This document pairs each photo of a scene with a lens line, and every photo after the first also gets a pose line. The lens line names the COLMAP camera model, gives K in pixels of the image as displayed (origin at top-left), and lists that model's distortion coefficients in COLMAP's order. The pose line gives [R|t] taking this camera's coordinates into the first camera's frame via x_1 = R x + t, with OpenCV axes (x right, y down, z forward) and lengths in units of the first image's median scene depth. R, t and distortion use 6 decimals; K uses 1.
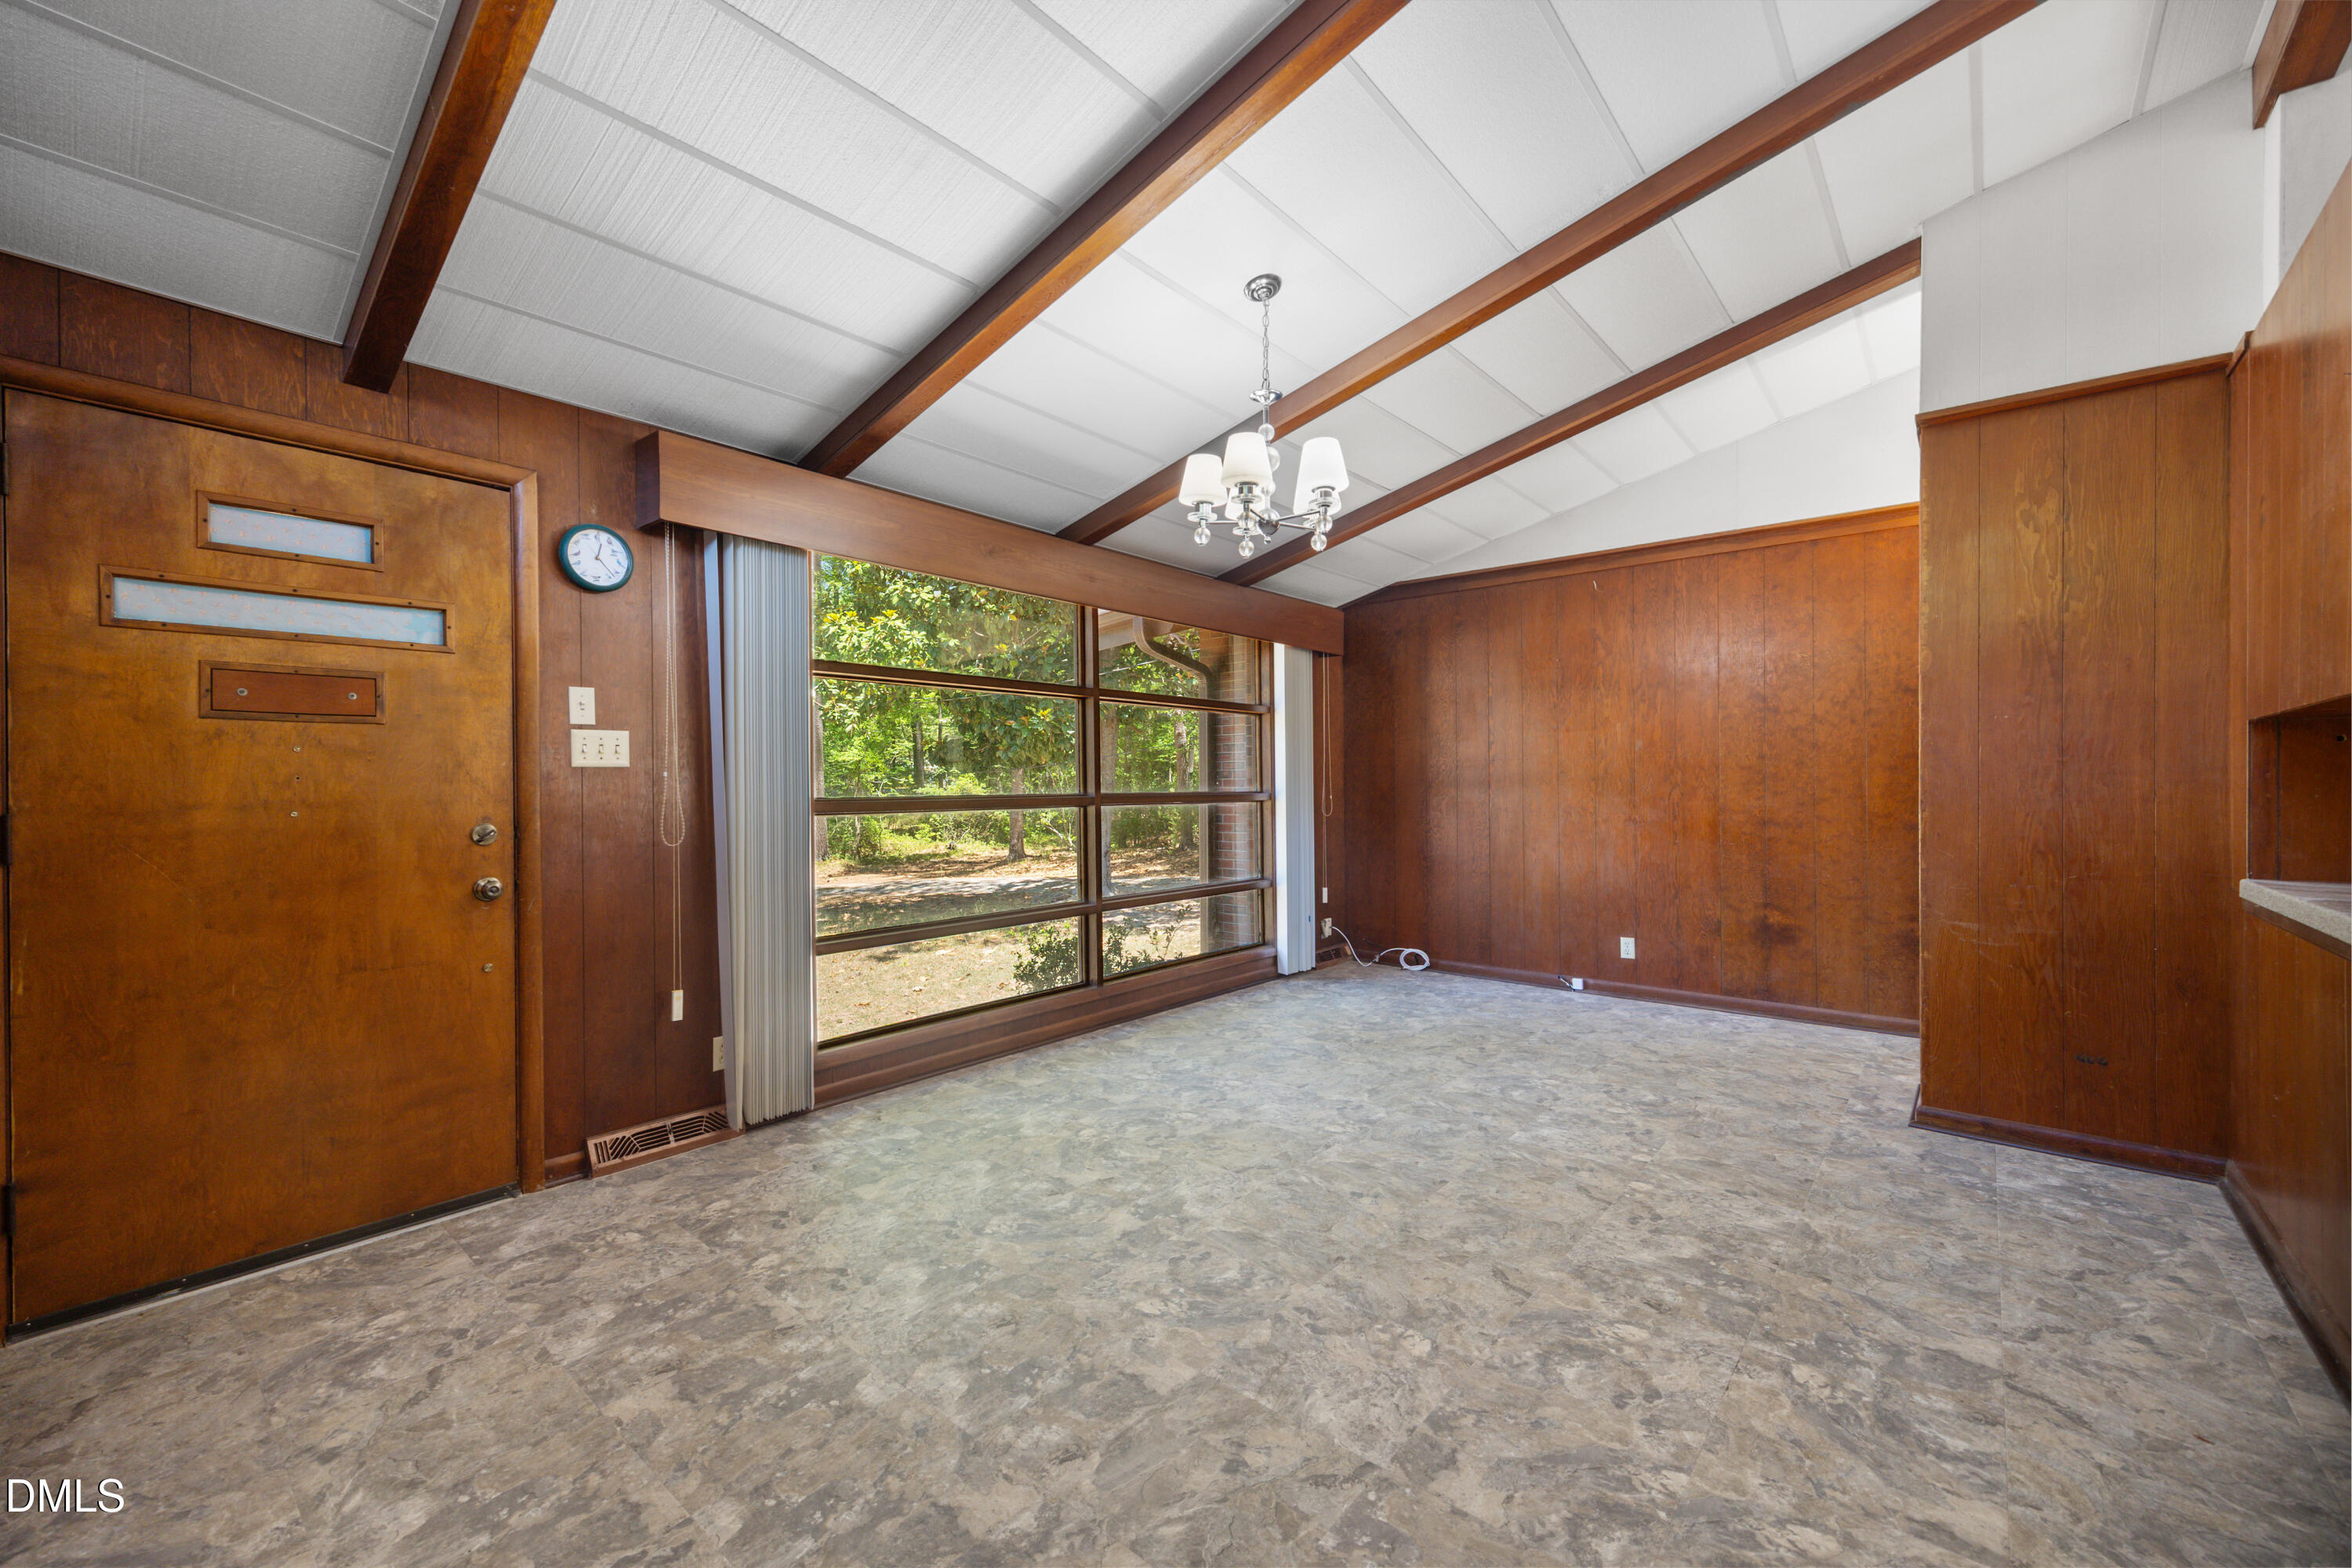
lens RADIAL K [[929.8, 0, 1199.7], [0, 929.8, 803.3], [0, 0, 1]] dist [0.005885, -0.001794]
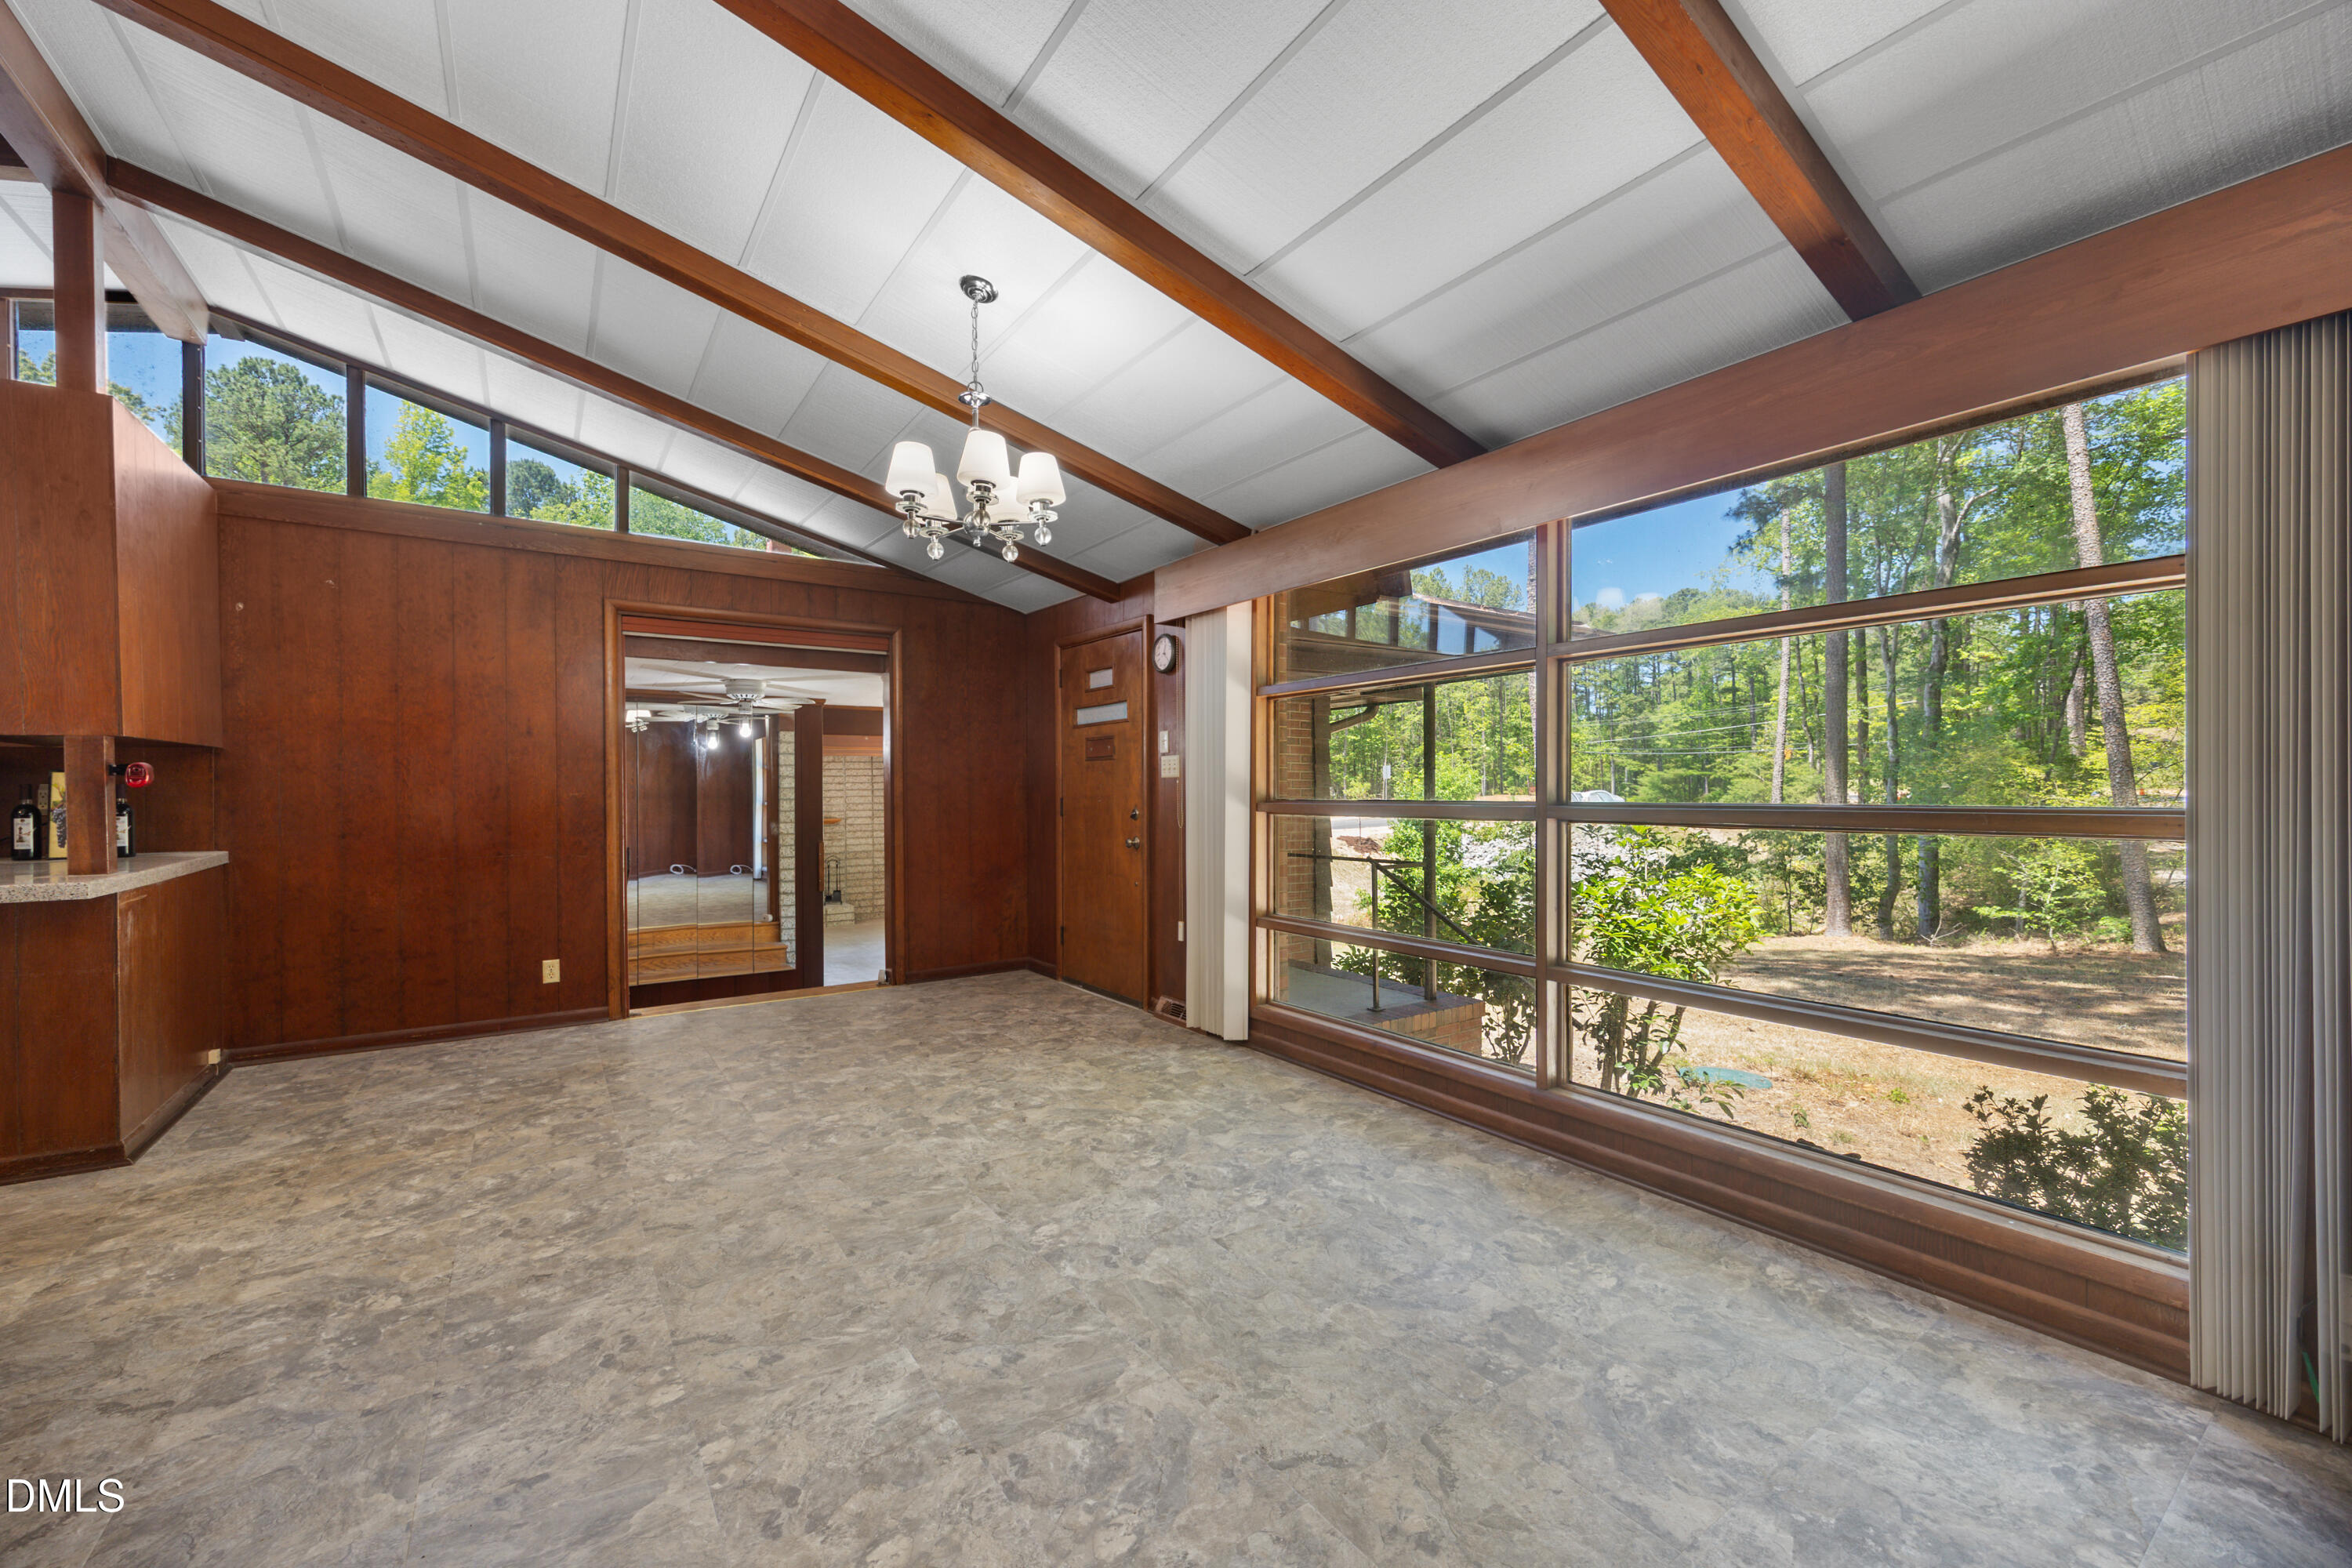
lens RADIAL K [[929.8, 0, 1171.3], [0, 929.8, 797.6], [0, 0, 1]] dist [0.005885, -0.001794]
pose [[-0.270994, 0.015324, -0.962459, 1.040005], [-0.013086, 0.999722, 0.019602, -0.040546], [0.962492, 0.017906, -0.270719, 1.559295]]
